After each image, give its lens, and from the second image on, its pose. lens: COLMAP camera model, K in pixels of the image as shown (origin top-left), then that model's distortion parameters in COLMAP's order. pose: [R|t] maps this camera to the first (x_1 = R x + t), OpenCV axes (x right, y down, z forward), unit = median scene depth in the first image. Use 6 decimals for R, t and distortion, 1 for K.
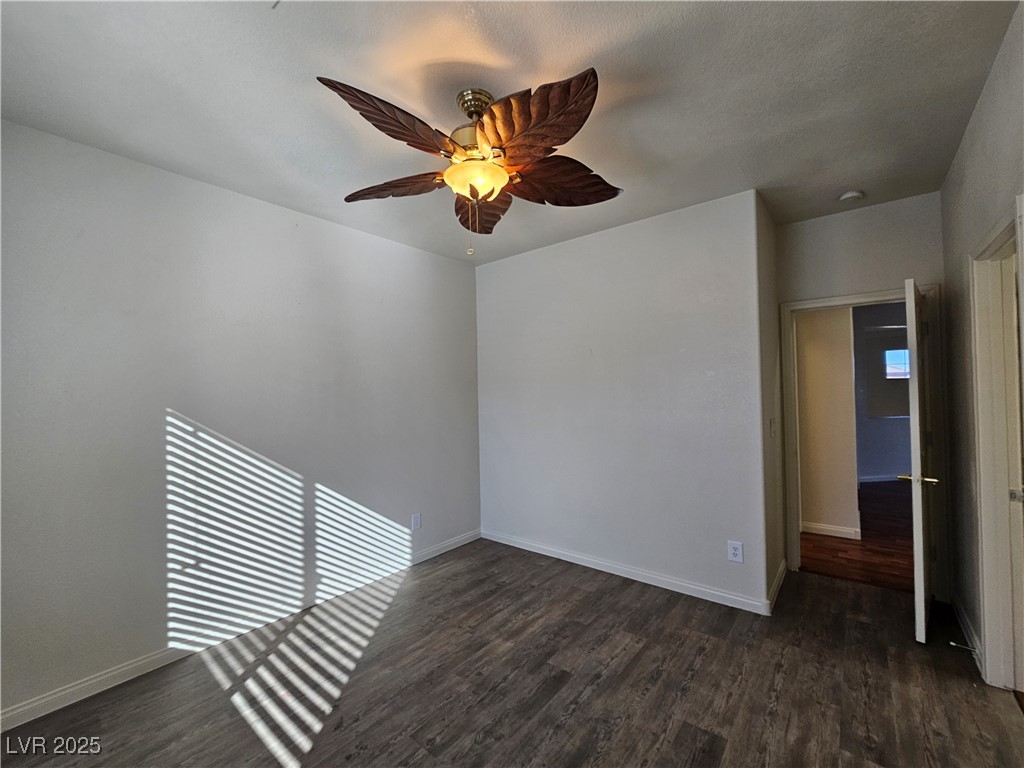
lens RADIAL K [[421.2, 0, 512.0], [0, 421.2, 384.0], [0, 0, 1]] dist [-0.002685, 0.000808]
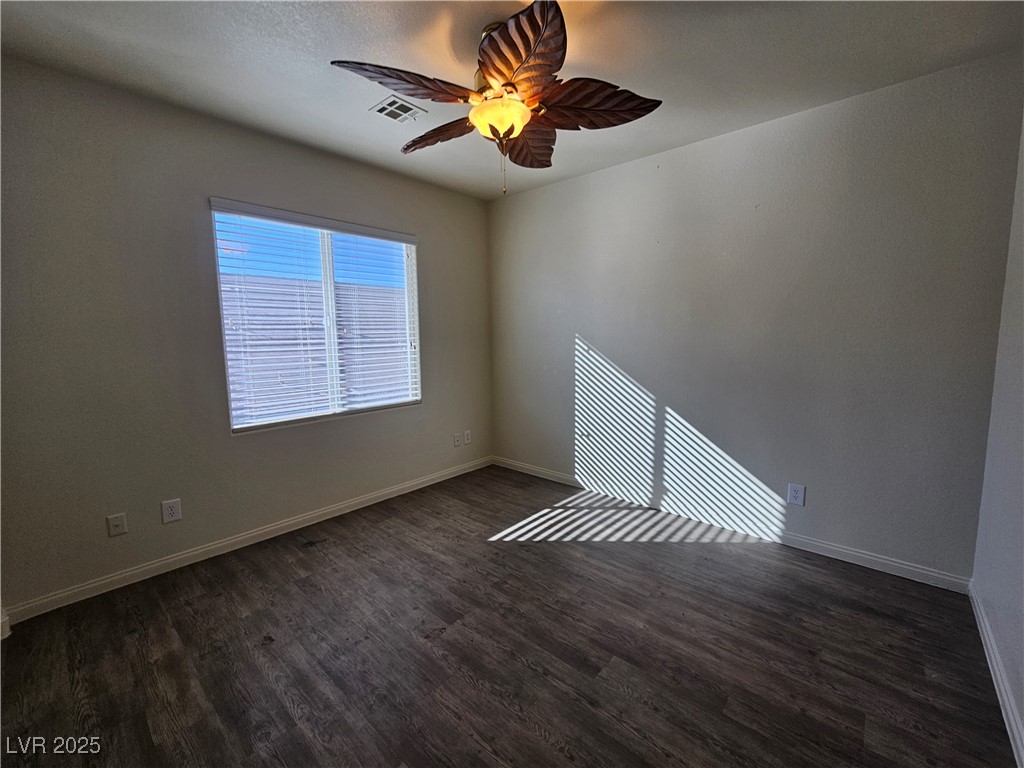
lens RADIAL K [[421.2, 0, 512.0], [0, 421.2, 384.0], [0, 0, 1]] dist [-0.002685, 0.000808]
pose [[-0.037677, 0.136984, -0.989857, 0.747447], [0.026257, 0.990354, 0.136053, 0.021040], [0.998945, -0.020865, -0.040910, 0.766464]]
